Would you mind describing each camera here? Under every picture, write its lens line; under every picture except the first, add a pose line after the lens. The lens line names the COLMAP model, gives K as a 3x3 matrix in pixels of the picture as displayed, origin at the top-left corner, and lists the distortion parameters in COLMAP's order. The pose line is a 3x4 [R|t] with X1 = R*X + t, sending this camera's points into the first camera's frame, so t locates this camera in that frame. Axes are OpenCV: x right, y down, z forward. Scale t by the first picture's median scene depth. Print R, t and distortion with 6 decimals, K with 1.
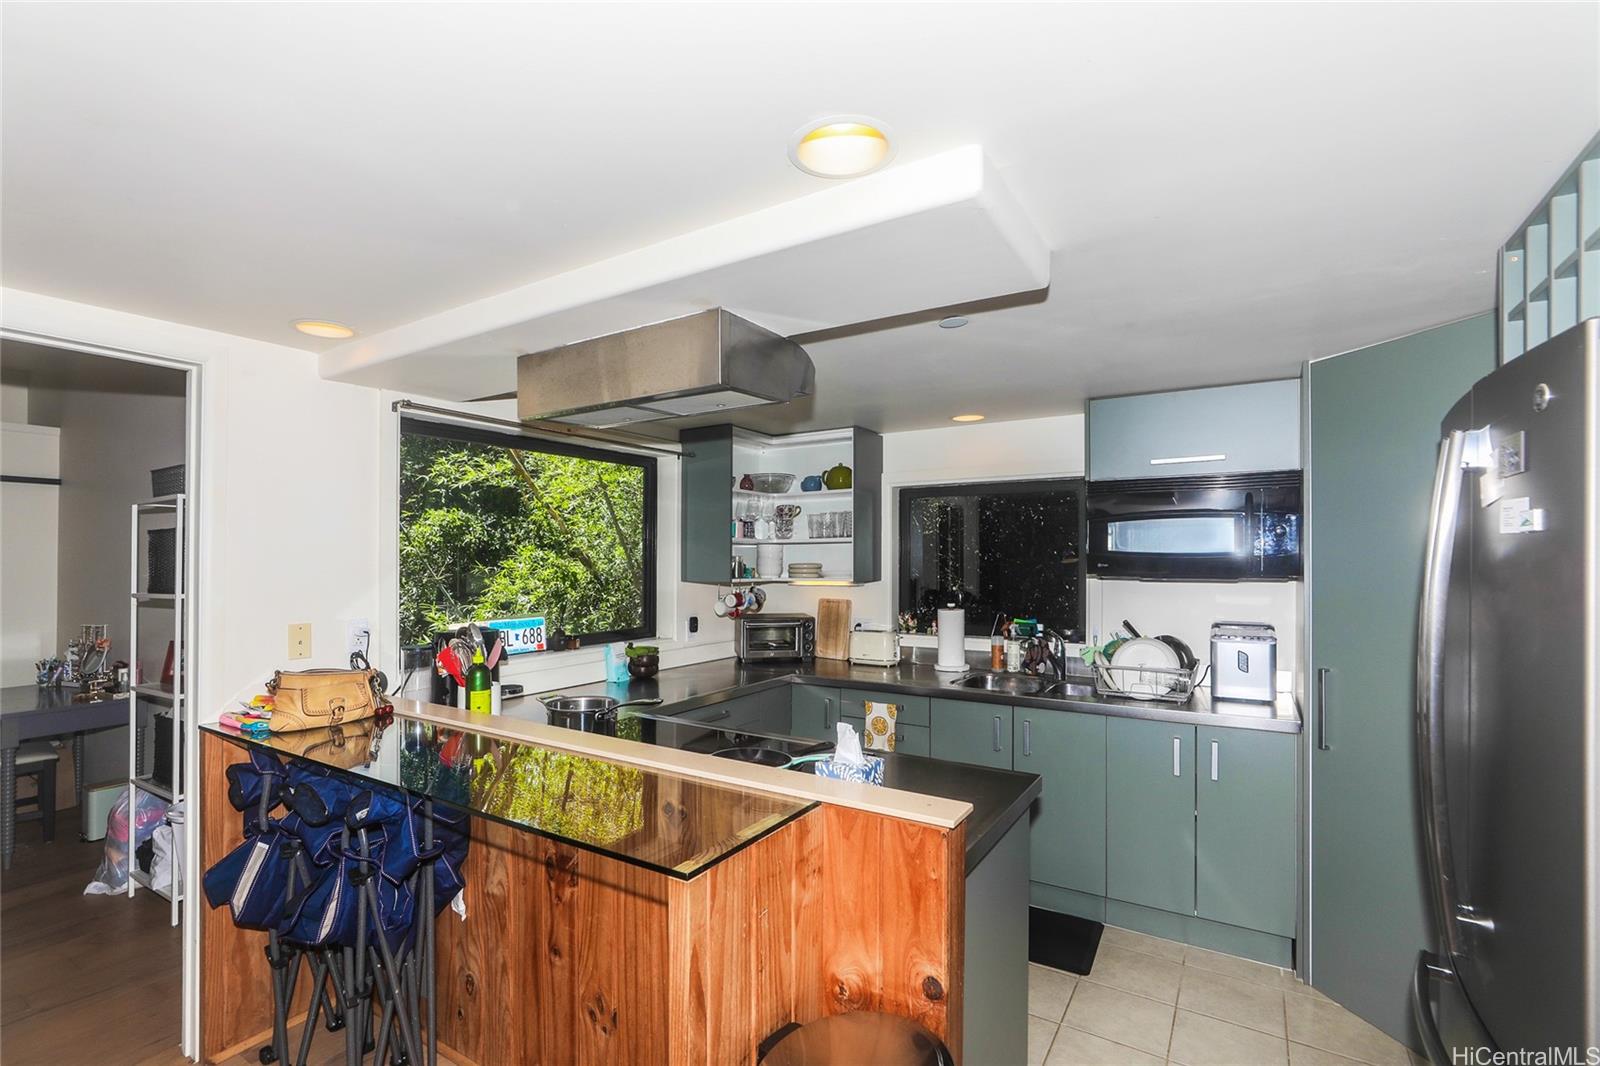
lens RADIAL K [[739.5, 0, 763.5], [0, 739.5, 549.8], [0, 0, 1]] dist [-0.011472, -0.000008]
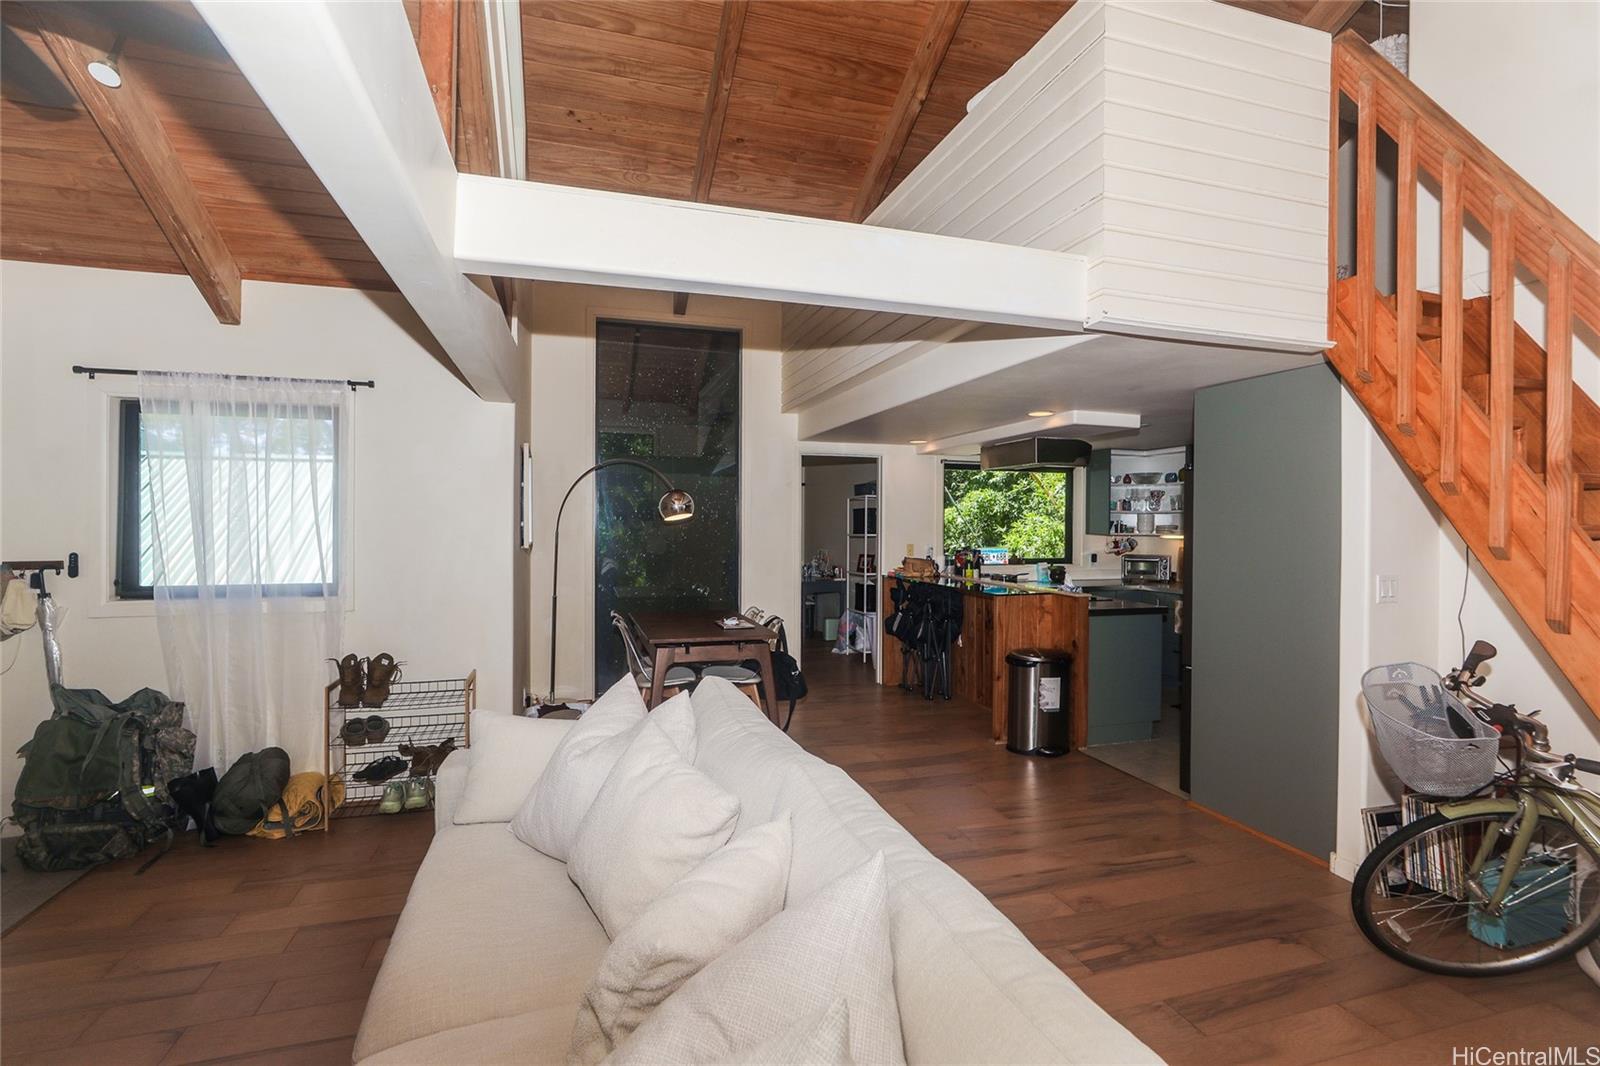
lens RADIAL K [[739.5, 0, 798.1], [0, 739.5, 526.3], [0, 0, 1]] dist [-0.011472, -0.000008]
pose [[0.775048, 0.011294, -0.631801, 0.504439], [-0.001468, 0.999870, 0.016072, -0.005047], [0.631900, -0.011529, 0.774964, -0.896939]]
